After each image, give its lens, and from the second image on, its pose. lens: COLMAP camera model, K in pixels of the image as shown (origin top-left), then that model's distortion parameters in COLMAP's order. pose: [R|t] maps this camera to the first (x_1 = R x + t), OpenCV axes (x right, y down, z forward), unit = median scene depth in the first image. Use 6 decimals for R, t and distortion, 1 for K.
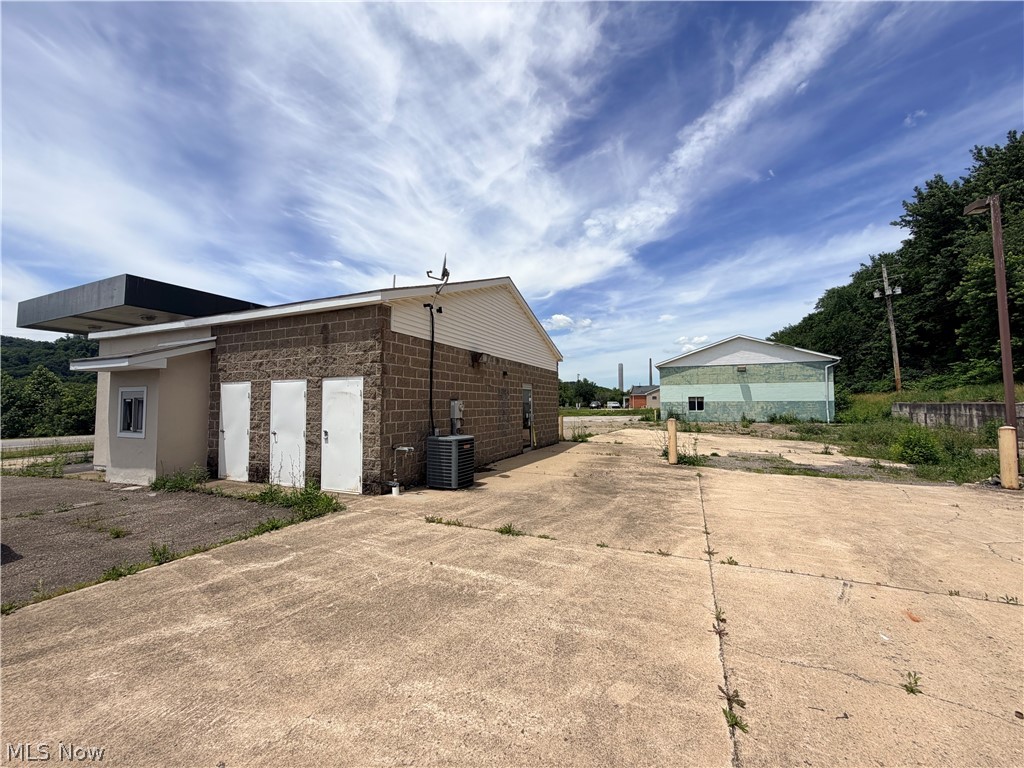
lens RADIAL K [[417.1, 0, 512.1], [0, 417.1, 387.7], [0, 0, 1]] dist [-0.006477, -0.000613]
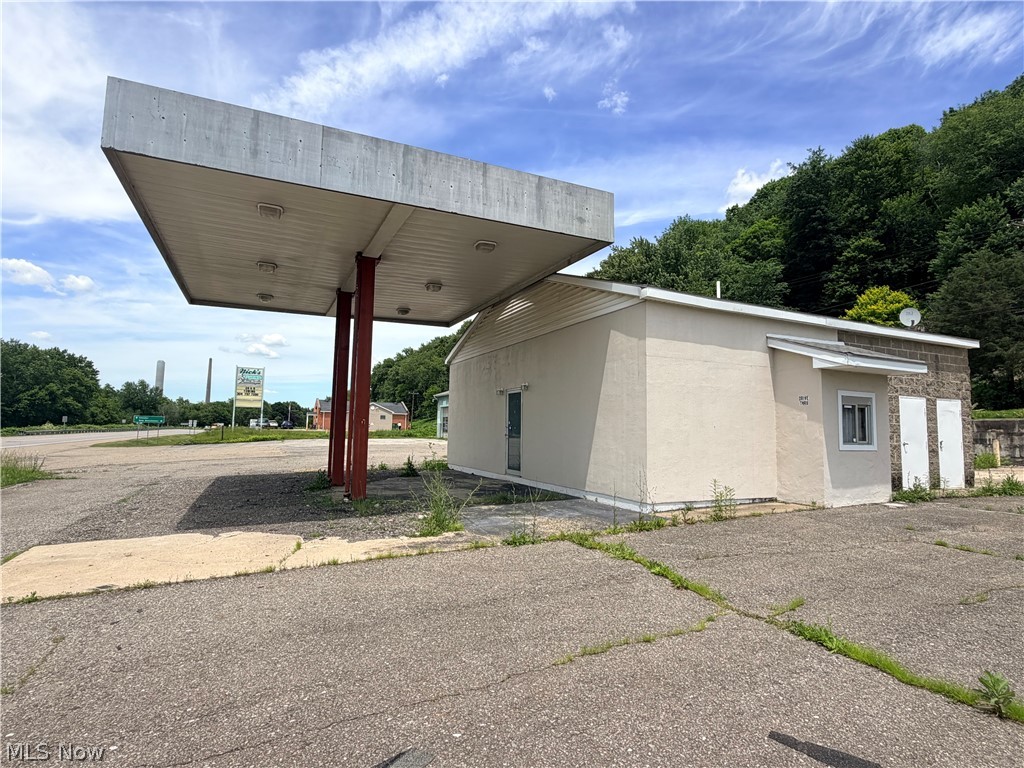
lens RADIAL K [[549.7, 0, 511.1], [0, 549.7, 383.0], [0, 0, 1]] dist [0.006929, 0.000817]
pose [[0.650888, 0.081189, 0.754820, -2.479053], [-0.051764, 0.996697, -0.062569, 0.098611], [-0.757407, 0.001653, 0.652941, 0.877989]]
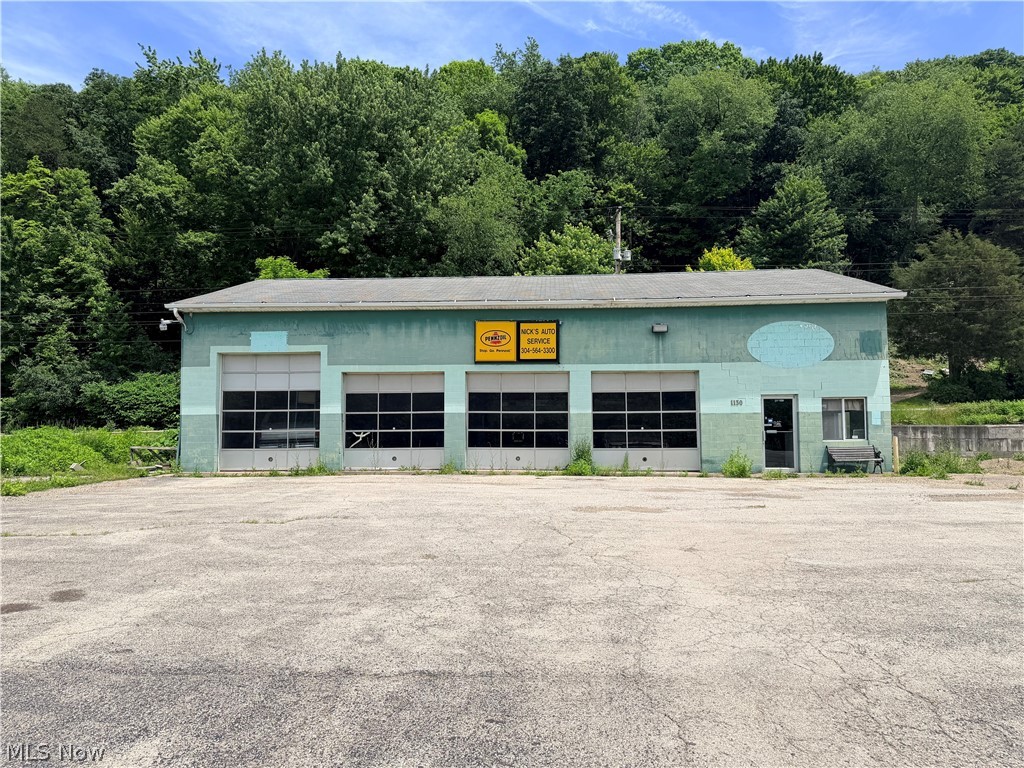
lens RADIAL K [[719.1, 0, 514.2], [0, 719.1, 384.5], [0, 0, 1]] dist [0.052879, -0.056069]
pose [[-0.381196, 0.072476, 0.921649, -0.200893], [-0.030991, 0.995360, -0.091091, 0.321610], [-0.923975, -0.063286, -0.377181, 6.498603]]
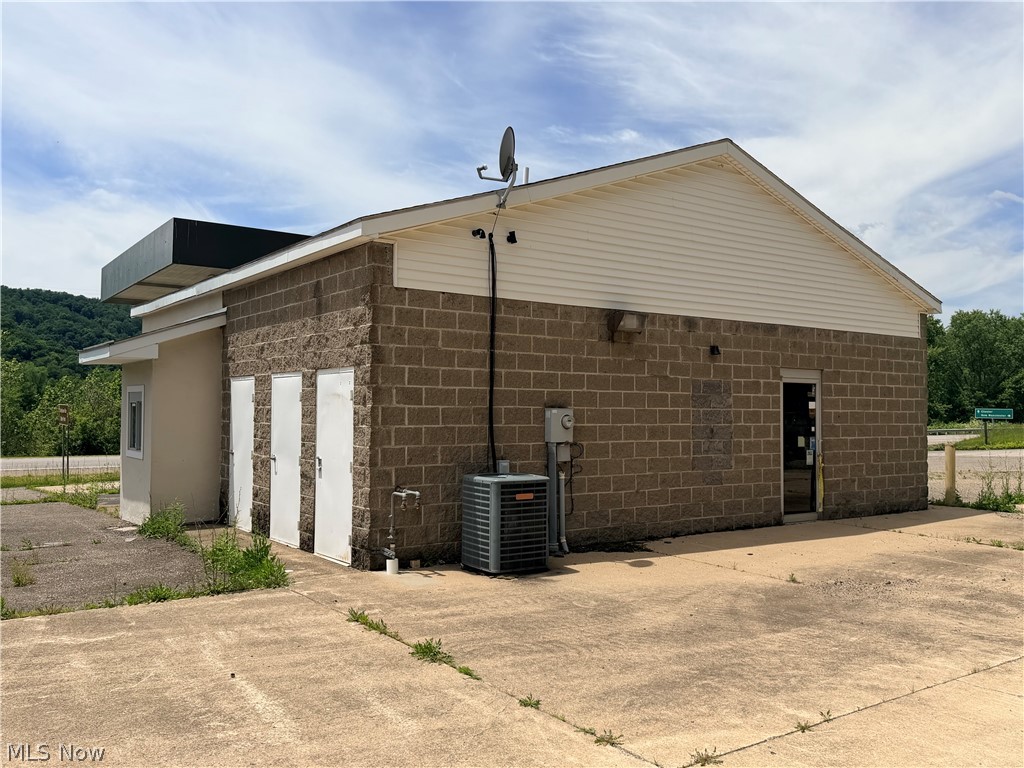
lens RADIAL K [[873.3, 0, 507.5], [0, 873.3, 376.5], [0, 0, 1]] dist [0.031570, -0.056691]
pose [[0.857371, -0.011511, -0.514571, 0.435676], [0.011549, 0.999928, -0.003125, -0.006832], [0.514570, -0.003263, 0.857442, 0.049189]]
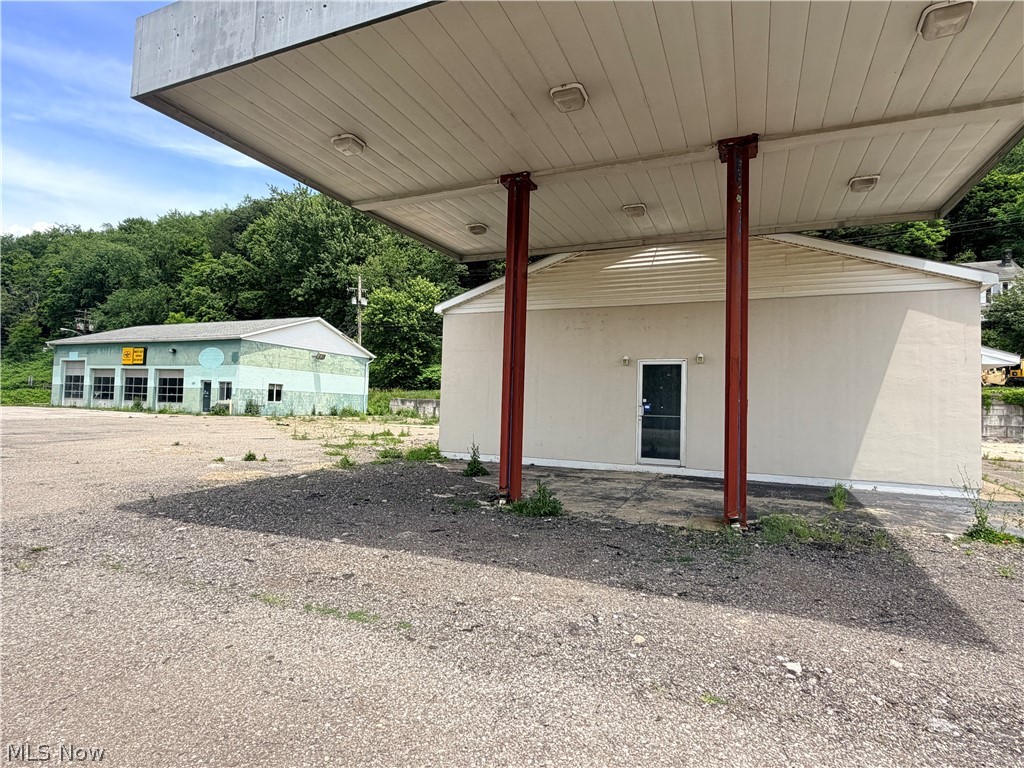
lens RADIAL K [[549.7, 0, 513.9], [0, 549.7, 382.0], [0, 0, 1]] dist [0.006929, 0.000817]
pose [[-0.021358, 0.049904, 0.998526, -2.562142], [-0.071308, 0.996134, -0.051310, 0.167550], [-0.997226, -0.072299, -0.017716, 2.443663]]
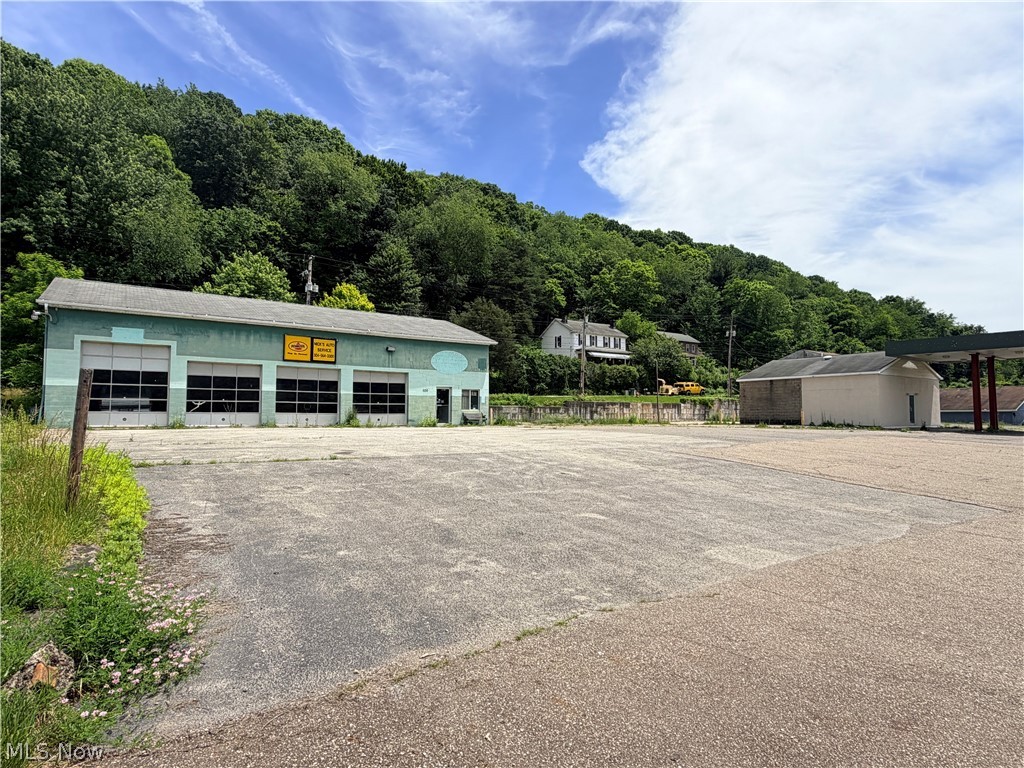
lens RADIAL K [[563.1, 0, 507.2], [0, 563.1, 380.5], [0, 0, 1]] dist [0.010821, -0.001310]
pose [[-0.867934, 0.031593, 0.495673, -0.536683], [-0.019754, 0.994990, -0.098008, 0.425413], [-0.496286, -0.094855, -0.862962, 7.819872]]
